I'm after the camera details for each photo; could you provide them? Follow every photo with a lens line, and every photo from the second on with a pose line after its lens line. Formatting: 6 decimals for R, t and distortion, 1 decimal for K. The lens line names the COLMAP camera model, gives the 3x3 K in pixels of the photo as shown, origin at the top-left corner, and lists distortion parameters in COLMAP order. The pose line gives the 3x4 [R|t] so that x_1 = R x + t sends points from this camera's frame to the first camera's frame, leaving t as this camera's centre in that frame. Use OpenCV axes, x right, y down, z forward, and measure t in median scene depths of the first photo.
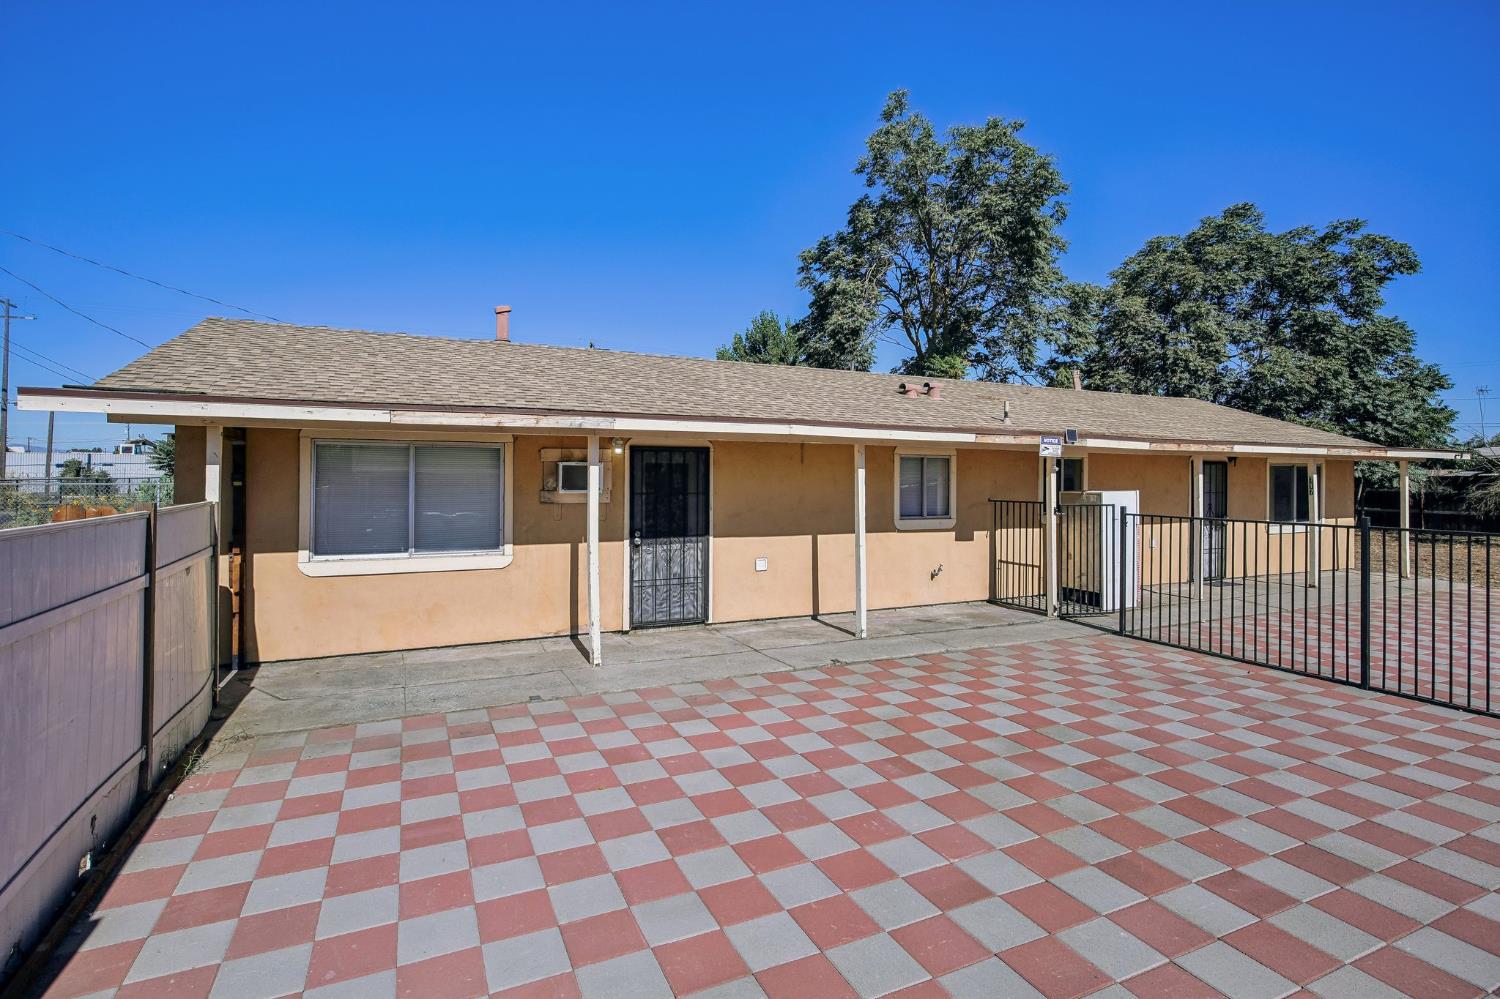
lens RADIAL K [[721.4, 0, 752.6], [0, 721.4, 485.1], [0, 0, 1]] dist [-0.005401, 0.003648]
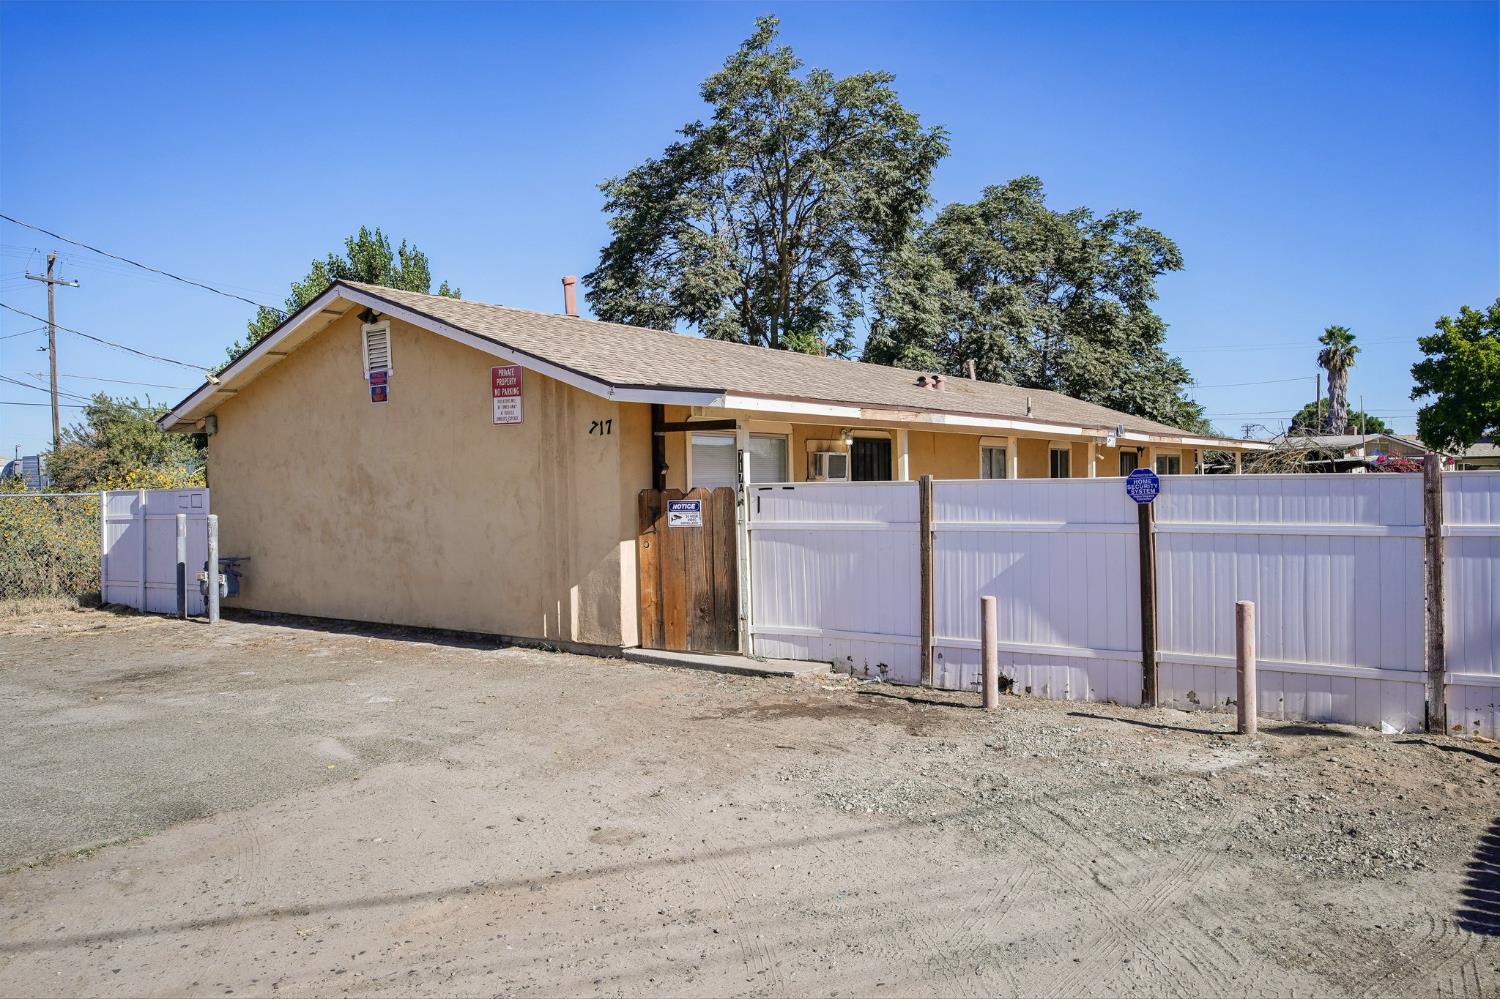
lens RADIAL K [[1139.5, 0, 748.9], [0, 1139.5, 495.9], [0, 0, 1]] dist [0.031851, 0.000011]
pose [[0.885291, -0.017975, 0.464690, -0.416085], [0.018527, 0.999823, 0.003378, 0.009578], [-0.464668, 0.005619, 0.885467, -0.167268]]
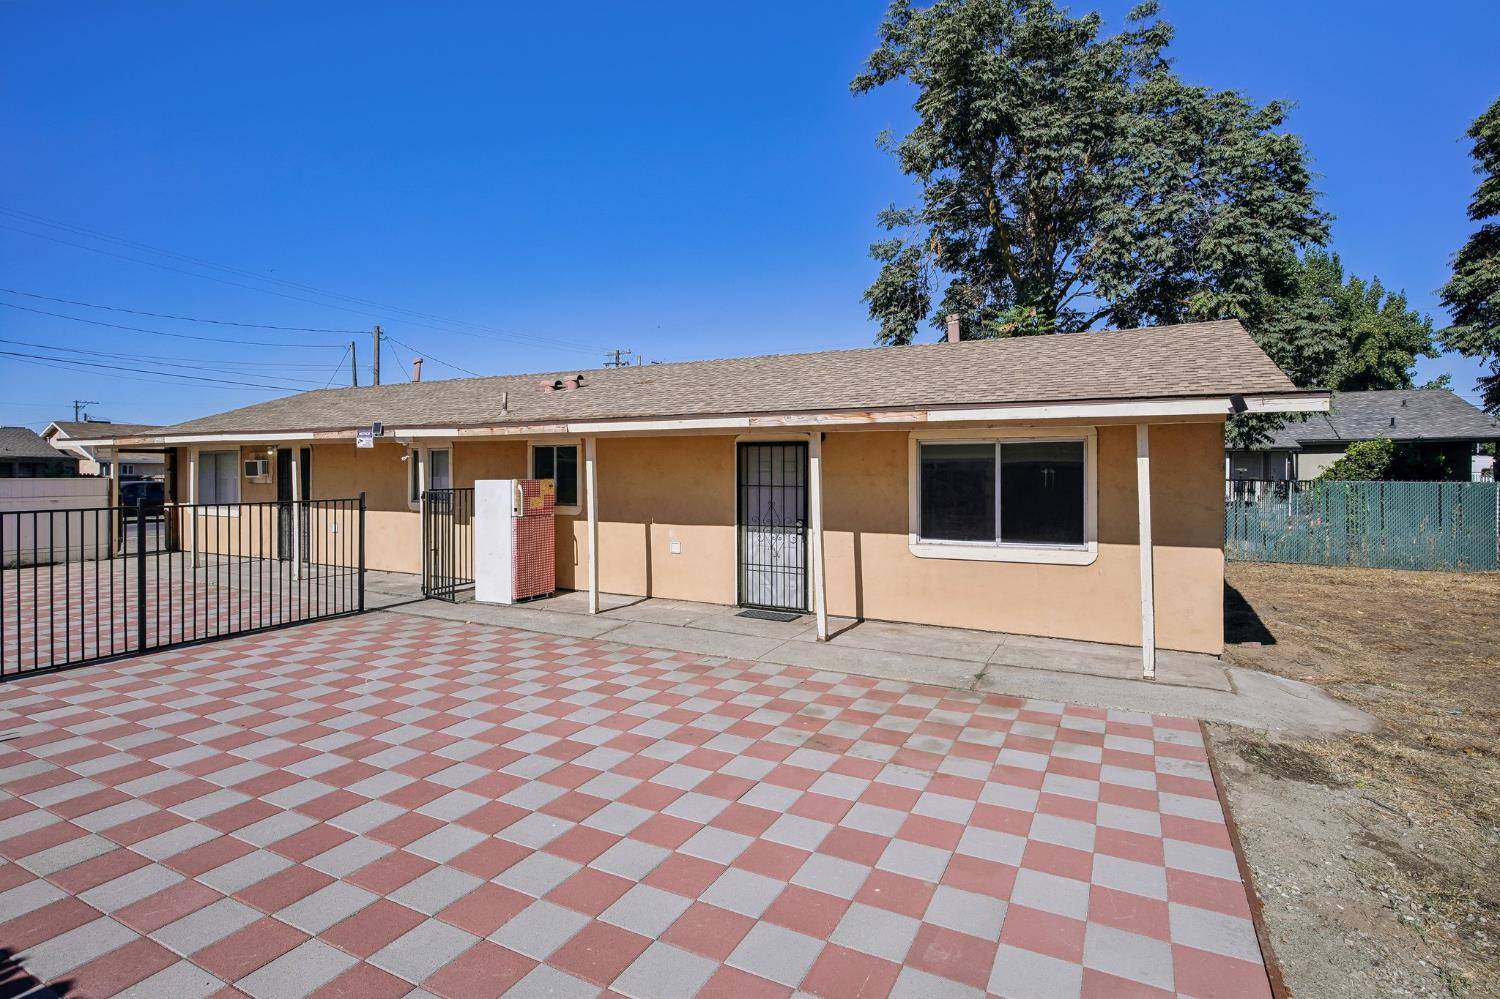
lens RADIAL K [[721.4, 0, 766.7], [0, 721.4, 471.3], [0, 0, 1]] dist [-0.005401, 0.003648]
pose [[0.617417, -0.005084, -0.786620, 0.703084], [-0.004568, 0.999939, -0.010049, 0.002514], [0.786623, 0.009798, 0.617356, 0.329019]]
